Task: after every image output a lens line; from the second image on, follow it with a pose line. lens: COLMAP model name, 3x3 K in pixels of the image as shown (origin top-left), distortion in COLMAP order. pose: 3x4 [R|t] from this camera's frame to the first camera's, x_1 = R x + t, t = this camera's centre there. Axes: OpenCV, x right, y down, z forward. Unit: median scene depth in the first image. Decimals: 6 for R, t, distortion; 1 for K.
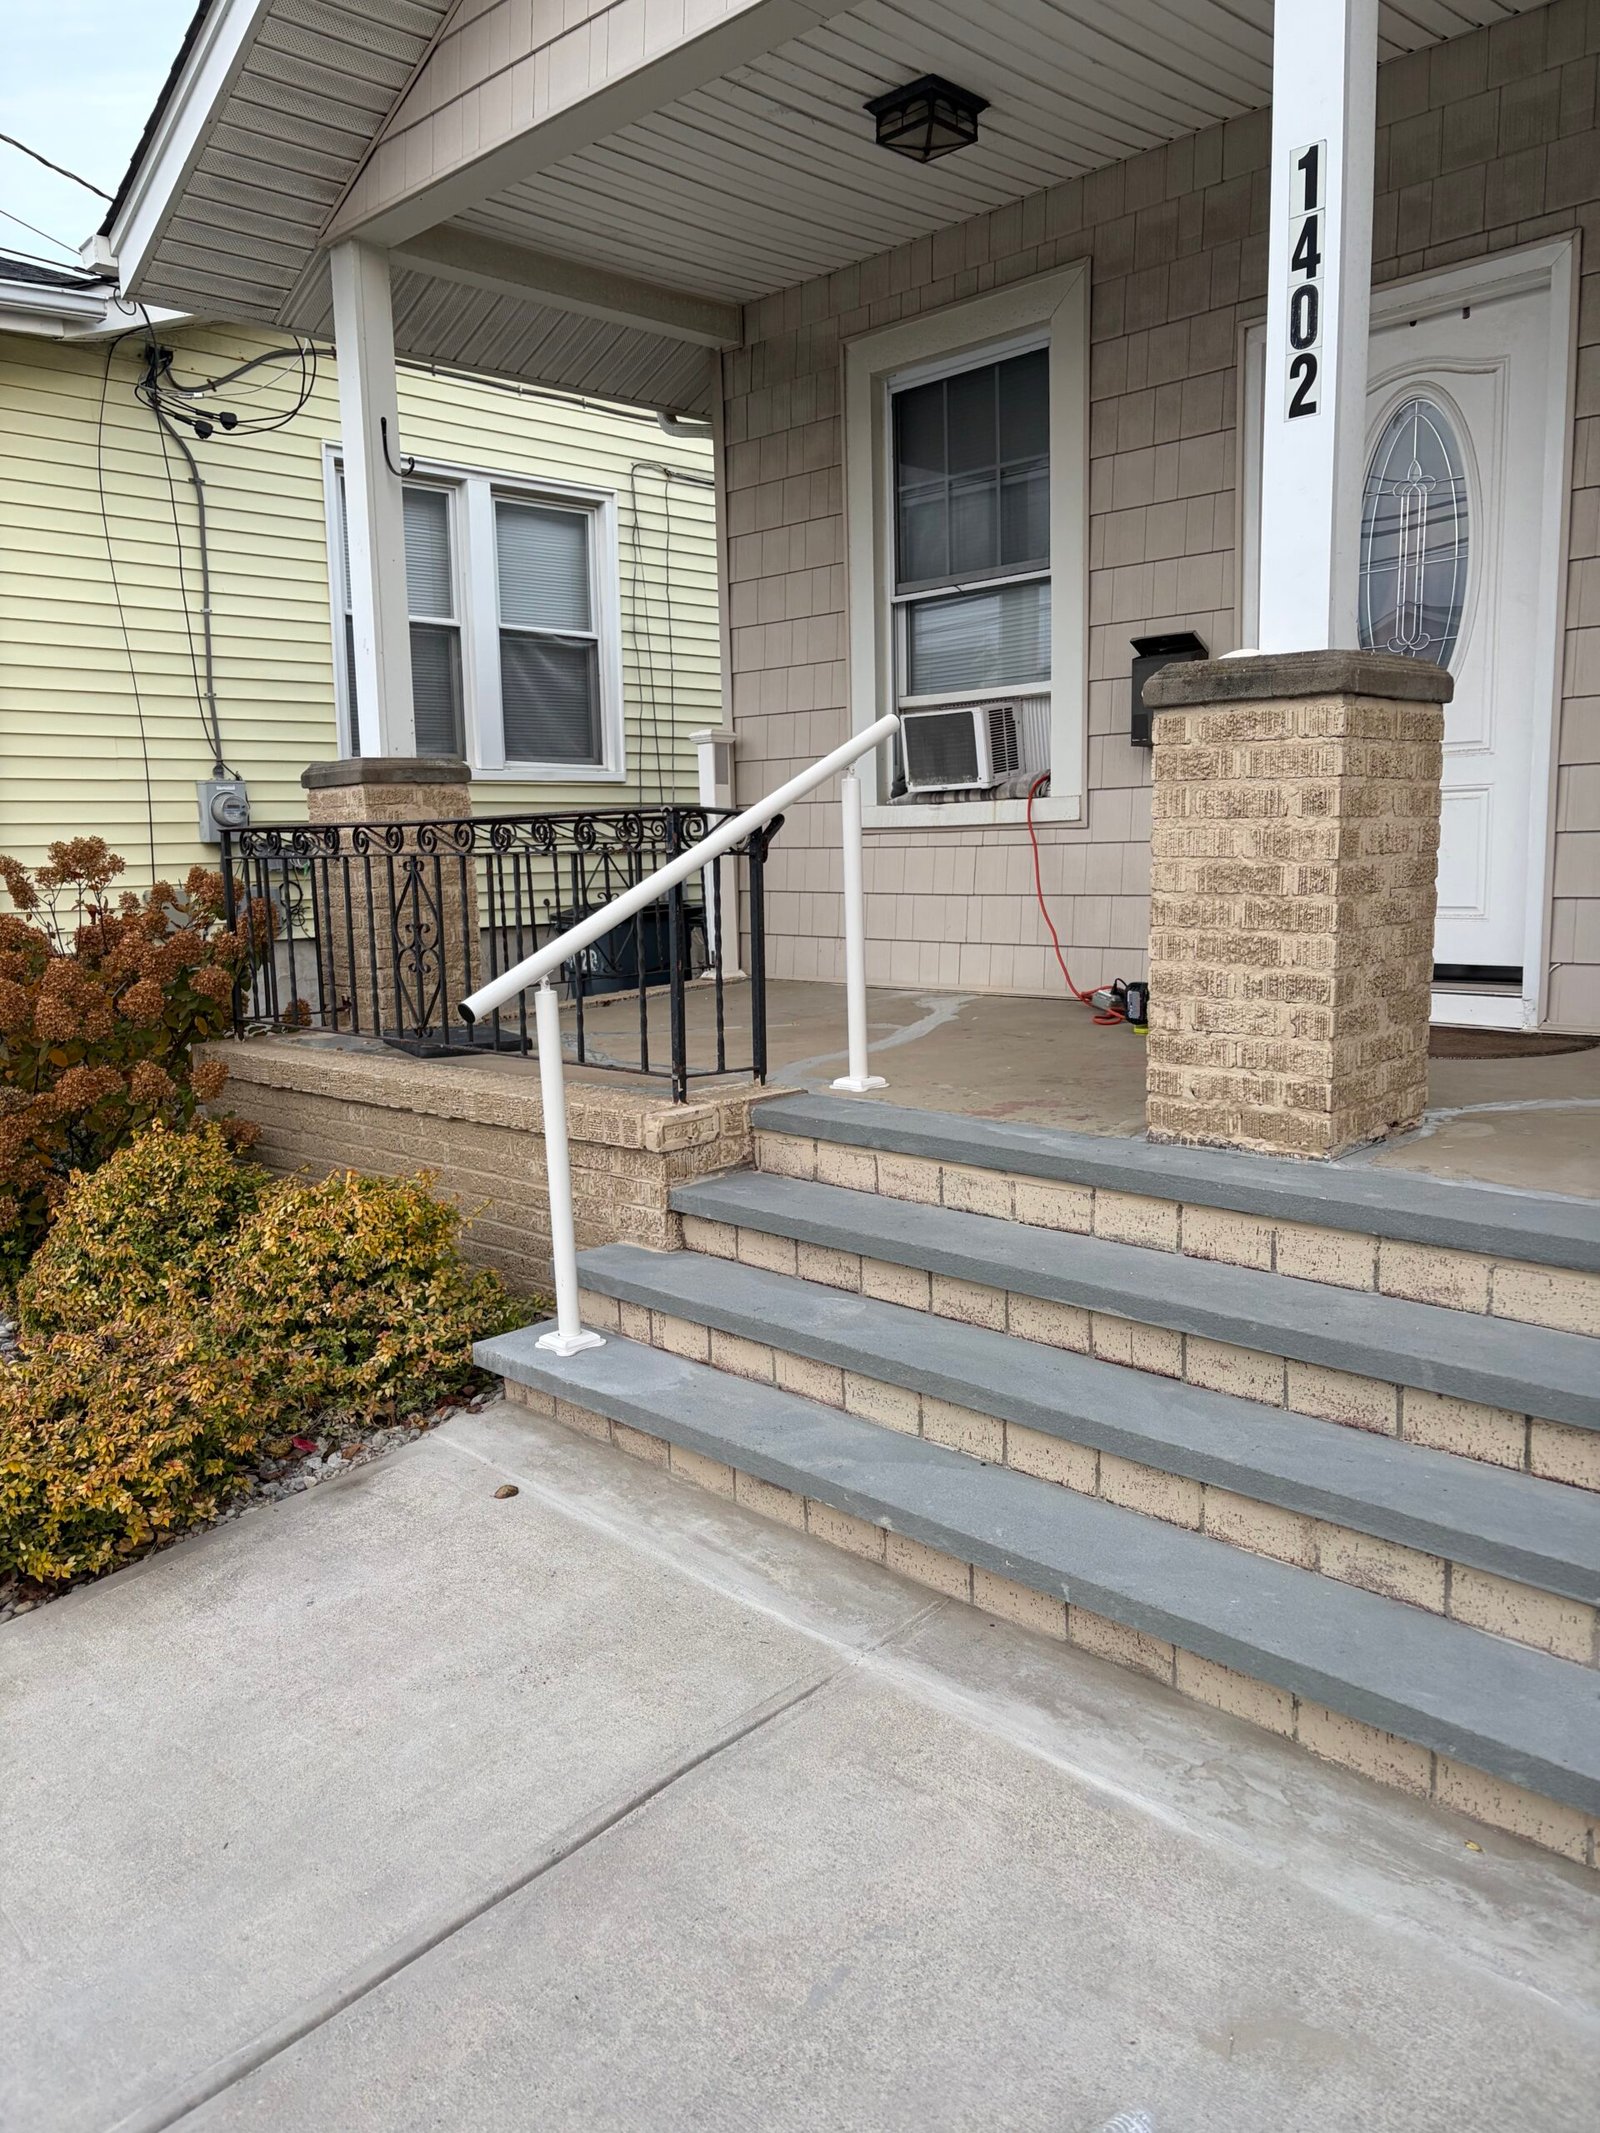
lens RADIAL K [[1623.1, 0, 807.4], [0, 1623.1, 1067.5], [0, 0, 1]] dist [0.035244, -0.014701]
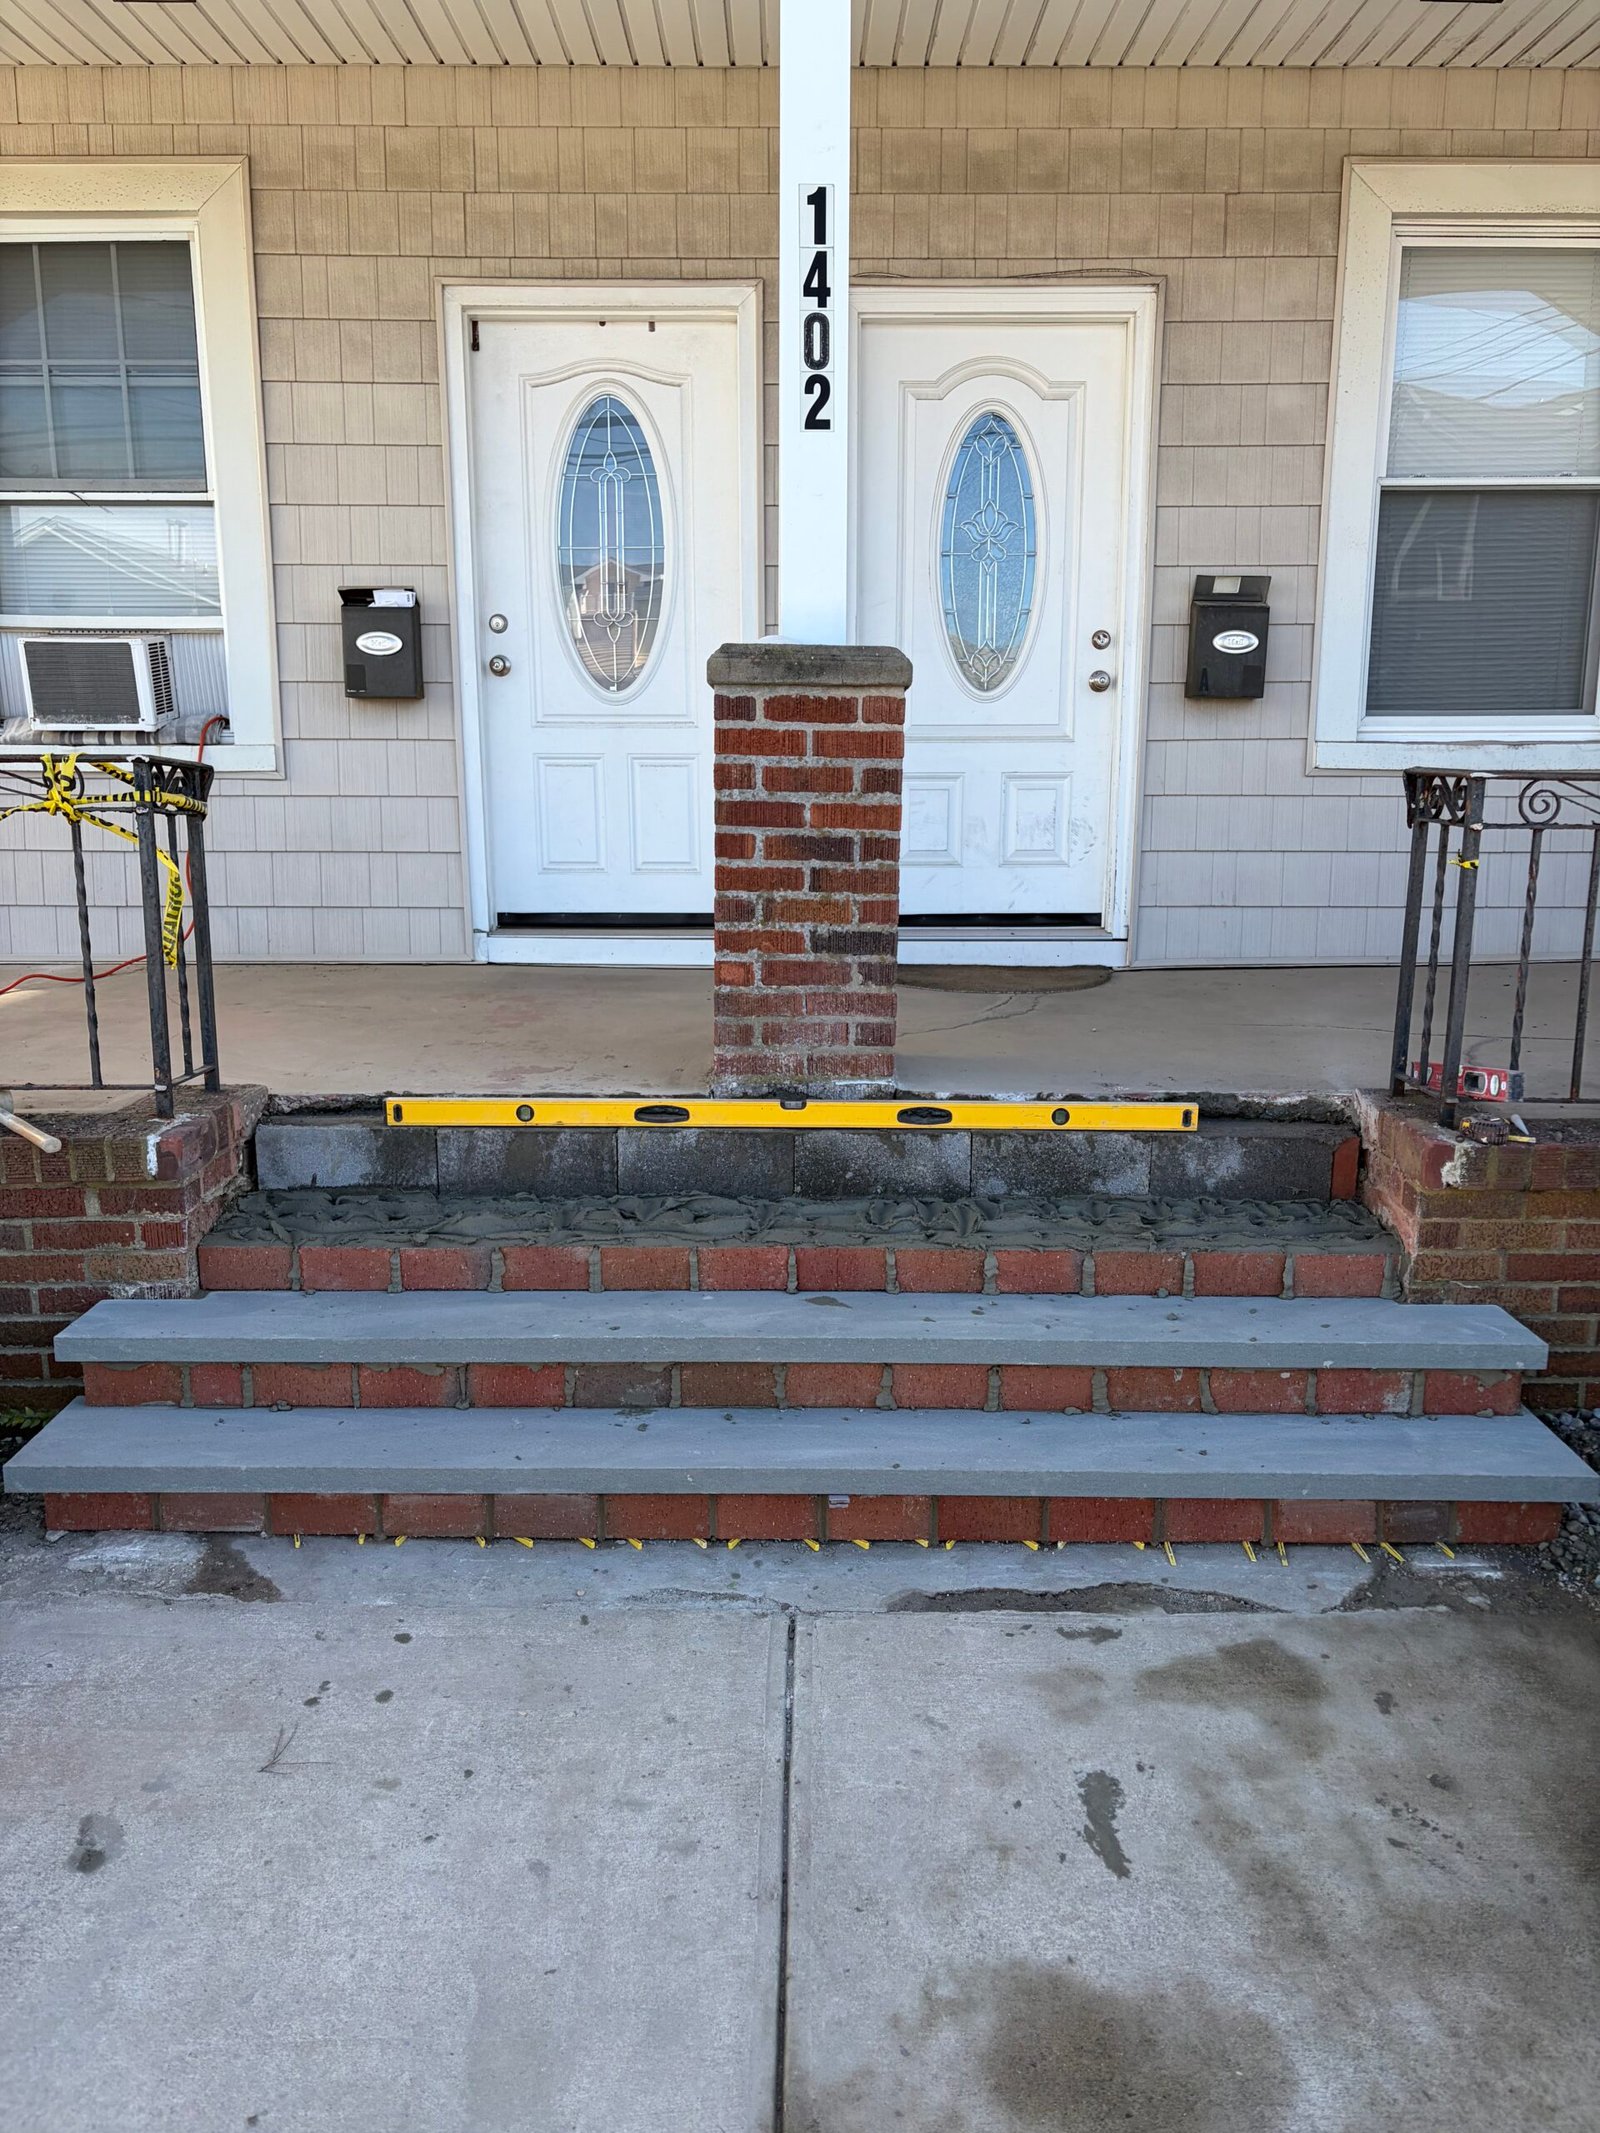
lens RADIAL K [[1623.1, 0, 807.4], [0, 1623.1, 1067.5], [0, 0, 1]] dist [0.035244, -0.014701]
pose [[0.700567, -0.108255, 0.705328, -0.329193], [0.081593, 0.994095, 0.071534, -0.027573], [-0.708907, 0.007435, 0.705263, 0.134597]]
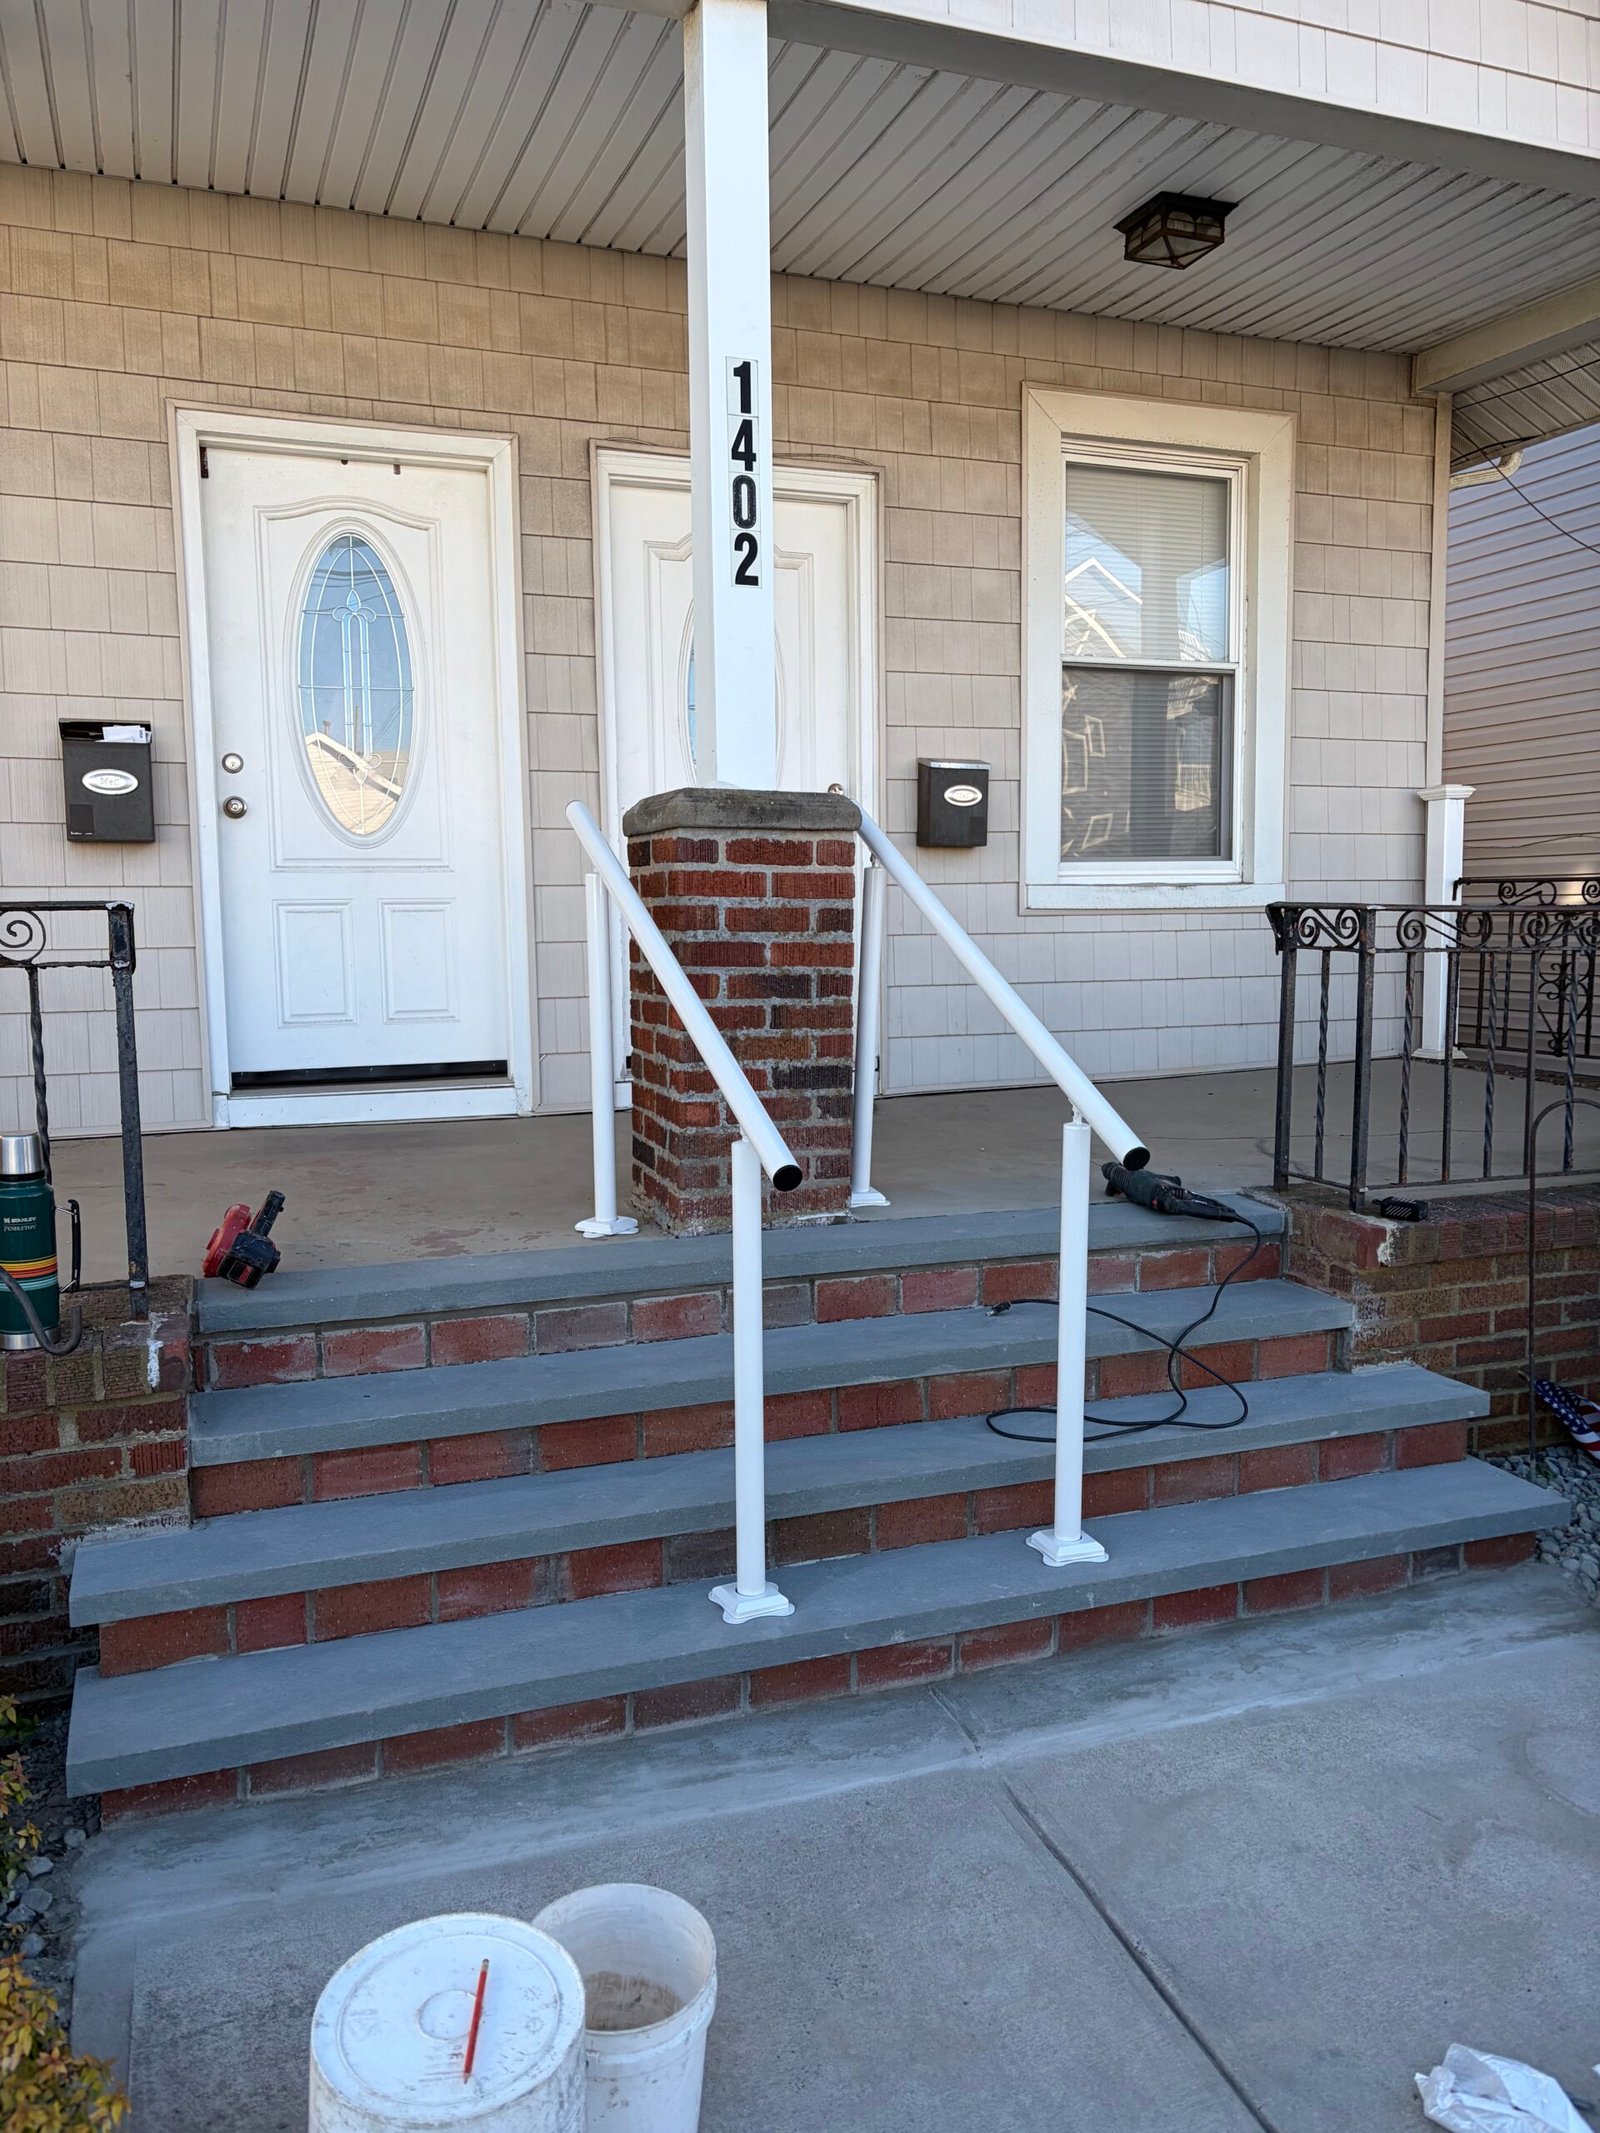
lens RADIAL K [[1605.9, 0, 807.3], [0, 1605.9, 1063.1], [0, 0, 1]] dist [0.058828, -0.060328]
pose [[0.401345, -0.069490, 0.913287, -0.455165], [0.128153, 0.991570, 0.019130, -0.049378], [-0.906917, 0.109362, 0.406867, 0.327471]]
